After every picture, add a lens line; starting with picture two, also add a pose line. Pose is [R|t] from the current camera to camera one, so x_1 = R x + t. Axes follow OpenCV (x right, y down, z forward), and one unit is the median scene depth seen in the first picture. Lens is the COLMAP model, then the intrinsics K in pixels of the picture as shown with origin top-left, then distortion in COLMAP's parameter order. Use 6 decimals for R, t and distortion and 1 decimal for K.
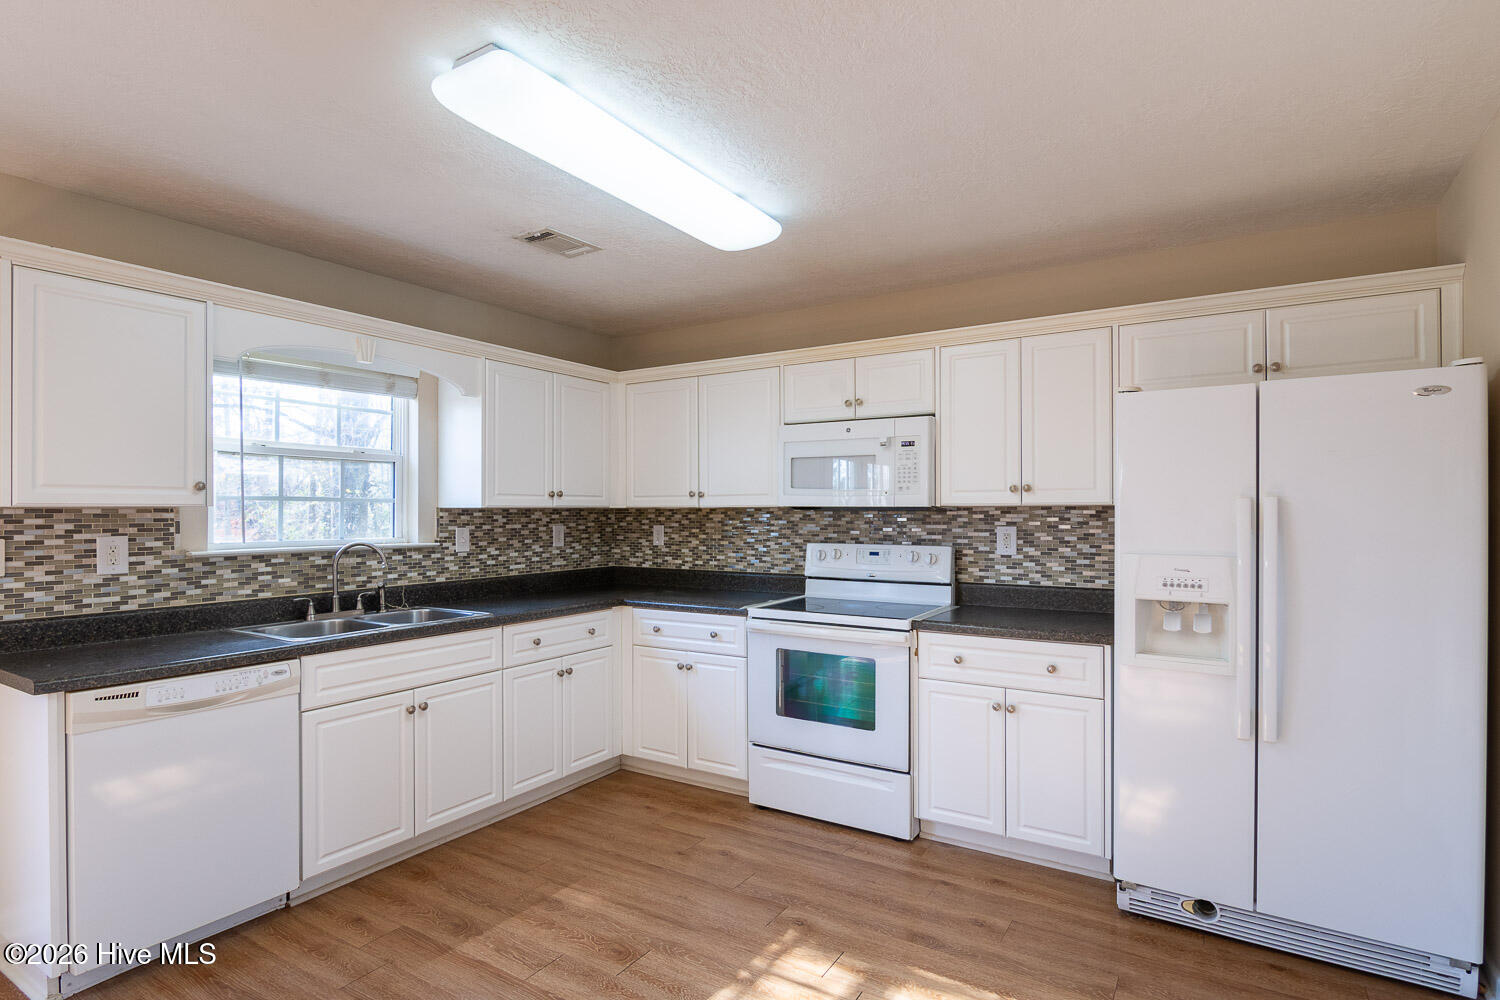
lens RADIAL K [[747.2, 0, 755.6], [0, 747.2, 505.2], [0, 0, 1]] dist [-0.002123, -0.000841]
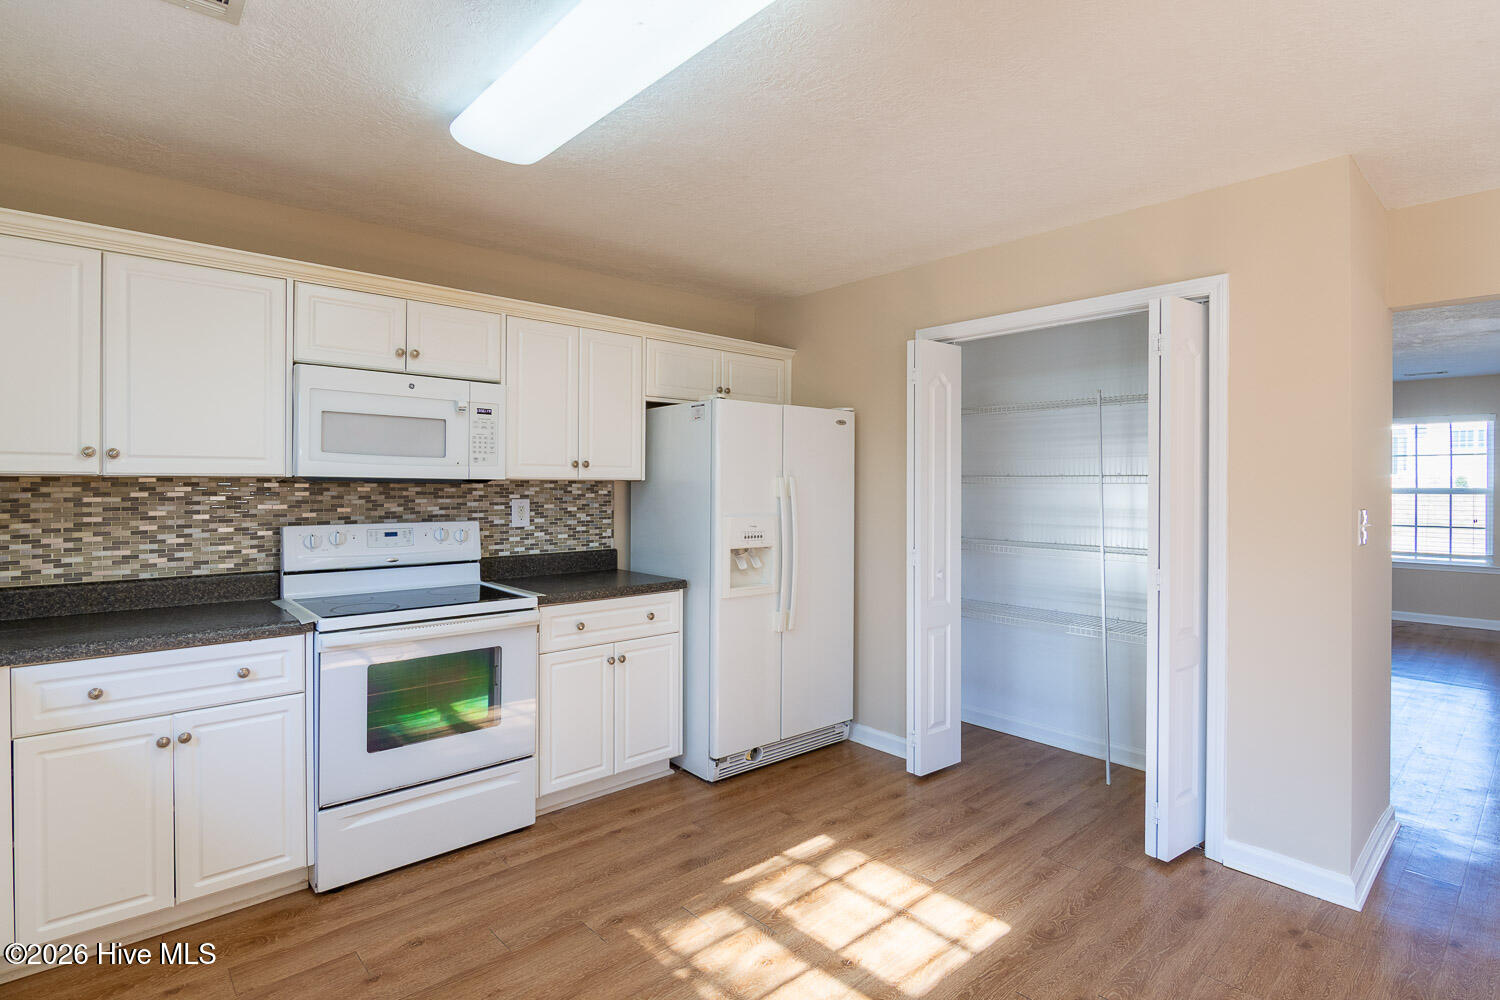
lens RADIAL K [[730.6, 0, 748.5], [0, 730.6, 485.6], [0, 0, 1]] dist [-0.002156, -0.000742]
pose [[0.297376, 0.003308, 0.954755, -0.537118], [-0.013148, 0.999913, 0.000631, 0.004849], [-0.954670, -0.012741, 0.297394, 0.398162]]
